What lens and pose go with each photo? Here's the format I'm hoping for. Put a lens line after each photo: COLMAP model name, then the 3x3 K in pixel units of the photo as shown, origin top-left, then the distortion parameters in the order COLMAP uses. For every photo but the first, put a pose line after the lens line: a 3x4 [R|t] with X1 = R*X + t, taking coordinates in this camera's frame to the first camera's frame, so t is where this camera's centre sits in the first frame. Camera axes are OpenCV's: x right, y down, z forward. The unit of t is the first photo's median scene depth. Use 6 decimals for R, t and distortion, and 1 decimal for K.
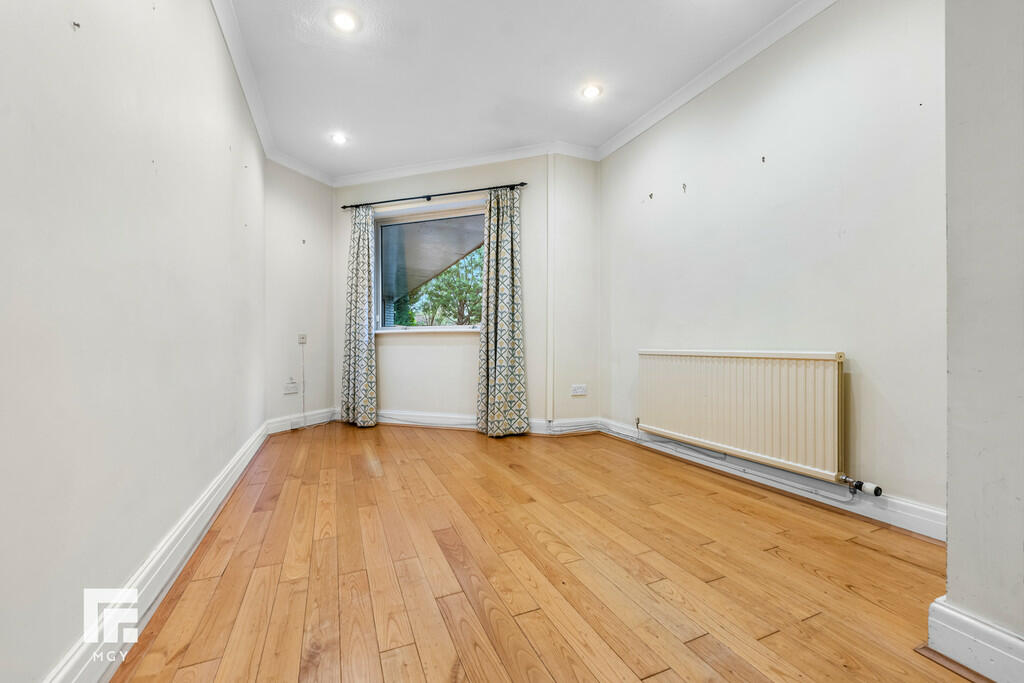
lens RADIAL K [[420.0, 0, 516.4], [0, 420.0, 344.1], [0, 0, 1]] dist [-0.001525, -0.000107]
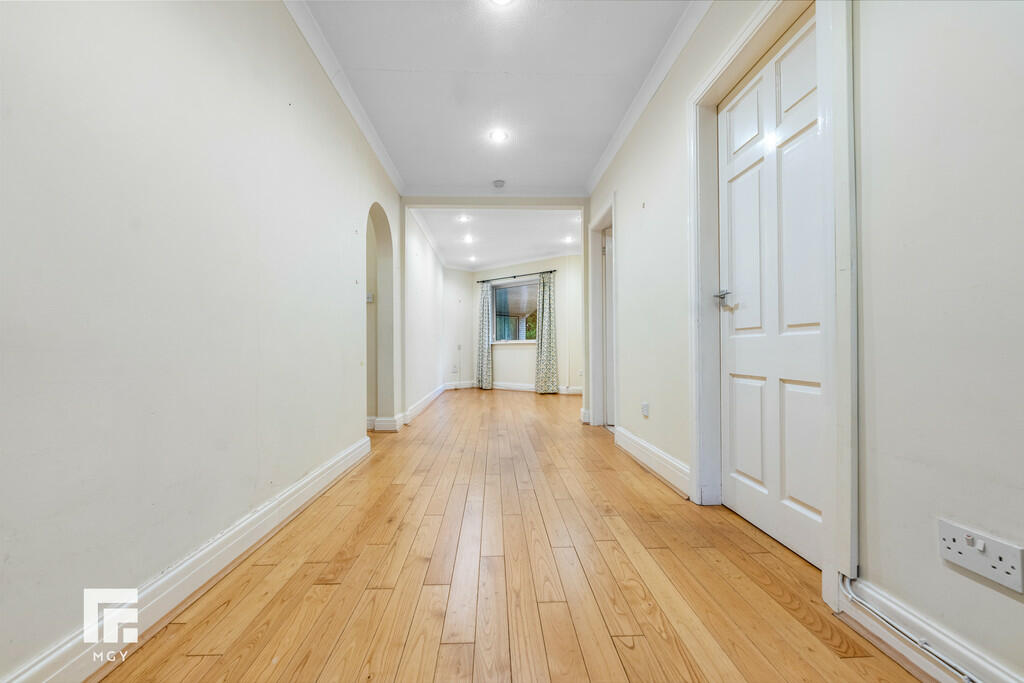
lens RADIAL K [[420.0, 0, 516.4], [0, 420.0, 344.1], [0, 0, 1]] dist [-0.001525, -0.000107]
pose [[0.935729, -0.005969, -0.352668, 0.516815], [0.002039, 0.999932, -0.011514, -0.001828], [0.352713, 0.010055, 0.935678, -0.898568]]
